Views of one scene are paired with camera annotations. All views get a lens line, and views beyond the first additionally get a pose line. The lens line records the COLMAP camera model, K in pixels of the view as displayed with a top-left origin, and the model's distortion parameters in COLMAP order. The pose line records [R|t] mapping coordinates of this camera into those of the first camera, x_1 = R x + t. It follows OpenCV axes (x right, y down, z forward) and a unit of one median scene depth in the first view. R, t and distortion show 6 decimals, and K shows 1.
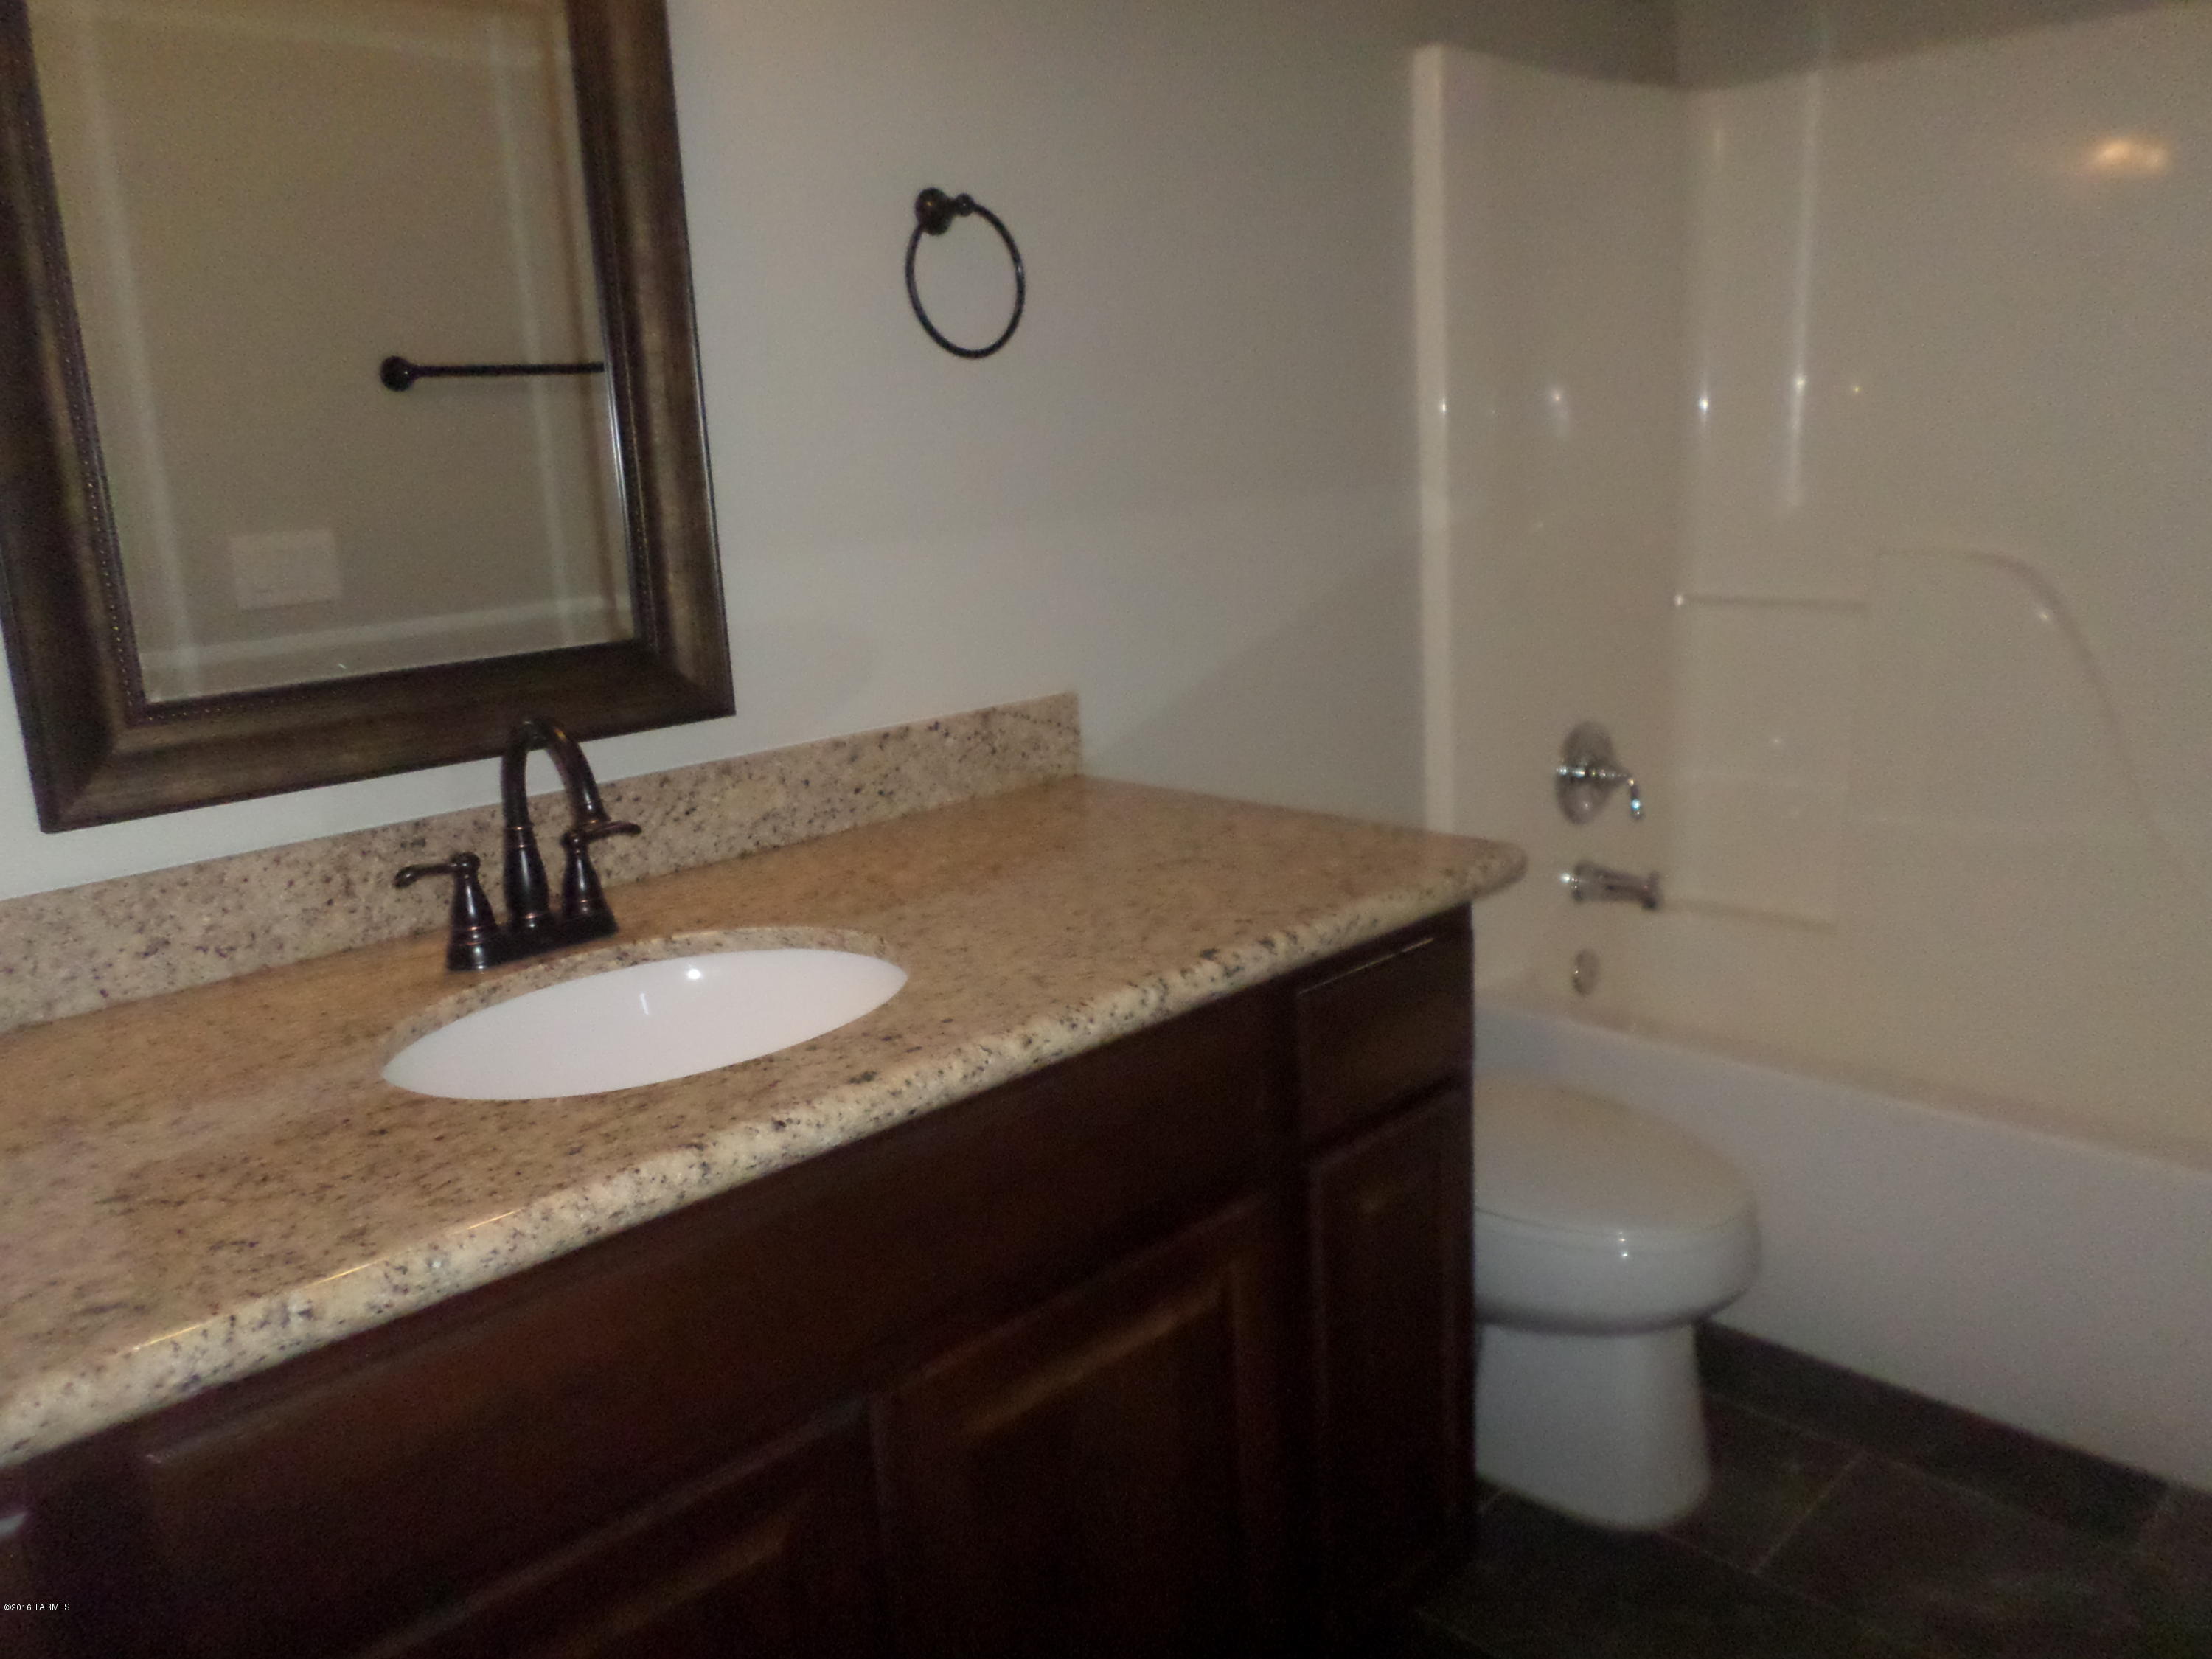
lens RADIAL K [[1676.9, 0, 1122.4], [0, 1676.9, 821.0], [0, 0, 1]] dist [-0.015412, -0.007375]
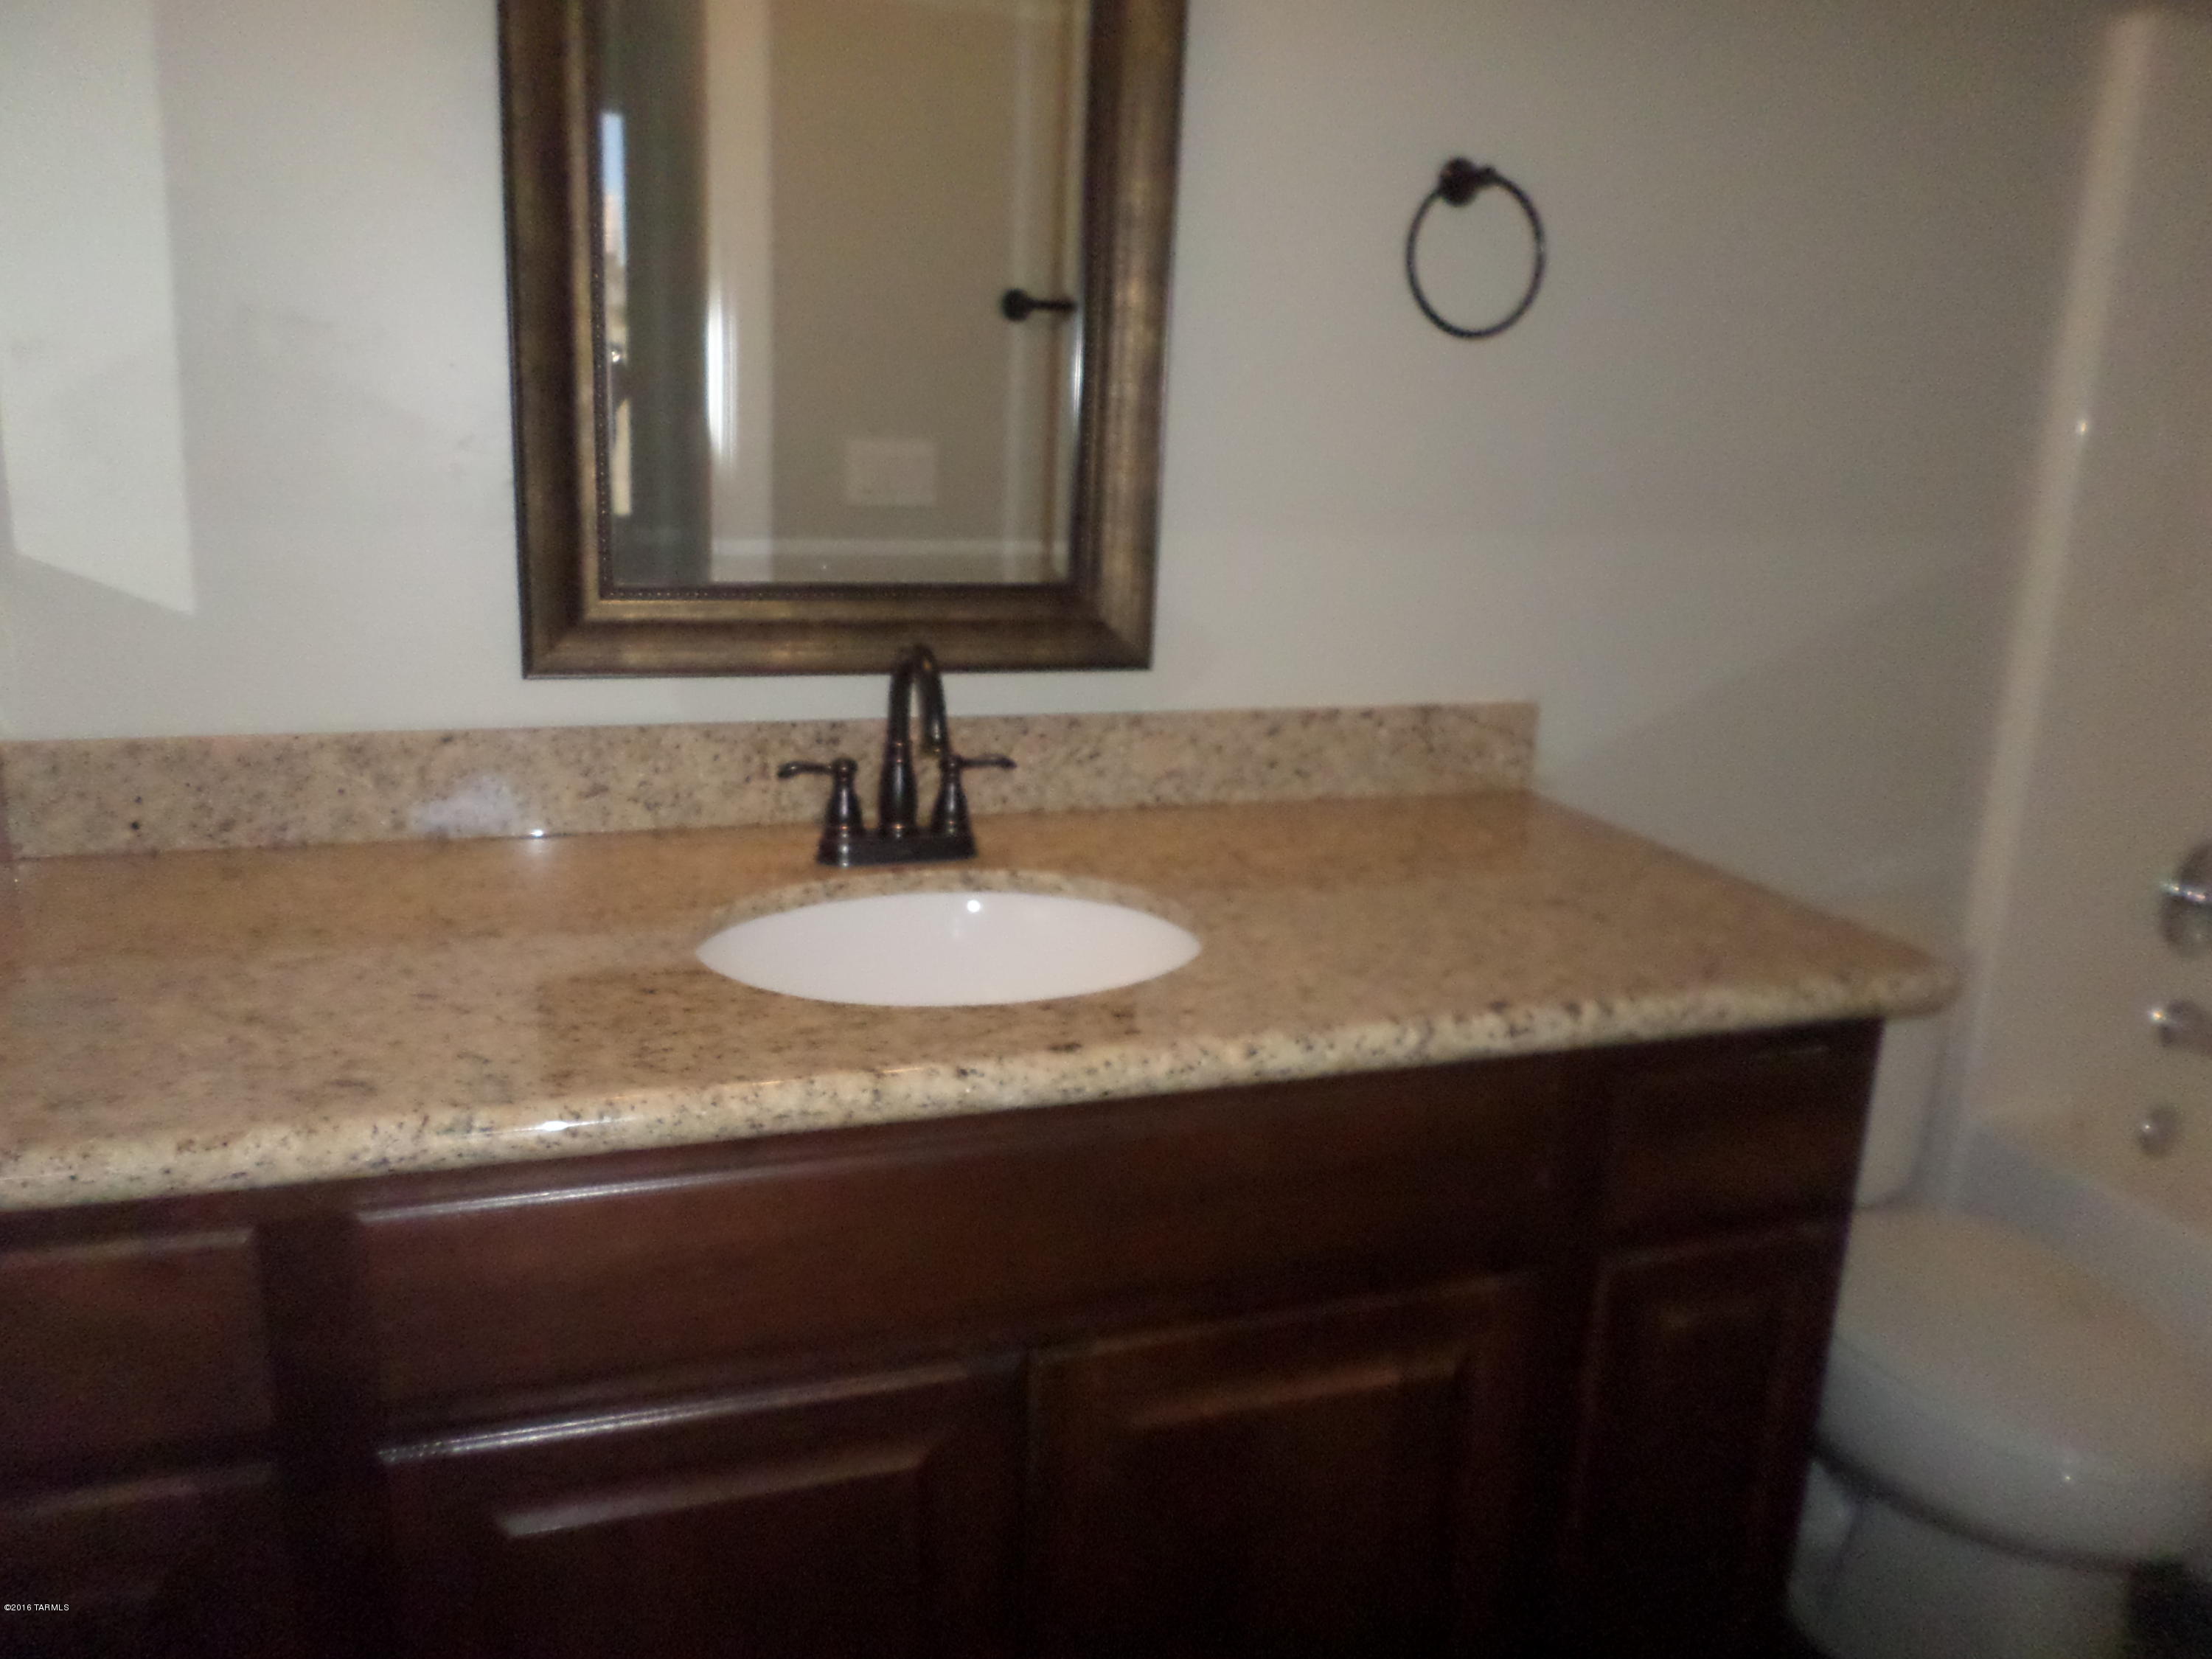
lens RADIAL K [[1676.9, 0, 1091.4], [0, 1676.9, 829.3], [0, 0, 1]] dist [-0.015412, -0.007375]
pose [[0.906723, 0.191329, -0.375828, 0.167655], [-0.179951, 0.981492, 0.065514, -0.035267], [0.381407, 0.008228, 0.924371, 0.055625]]
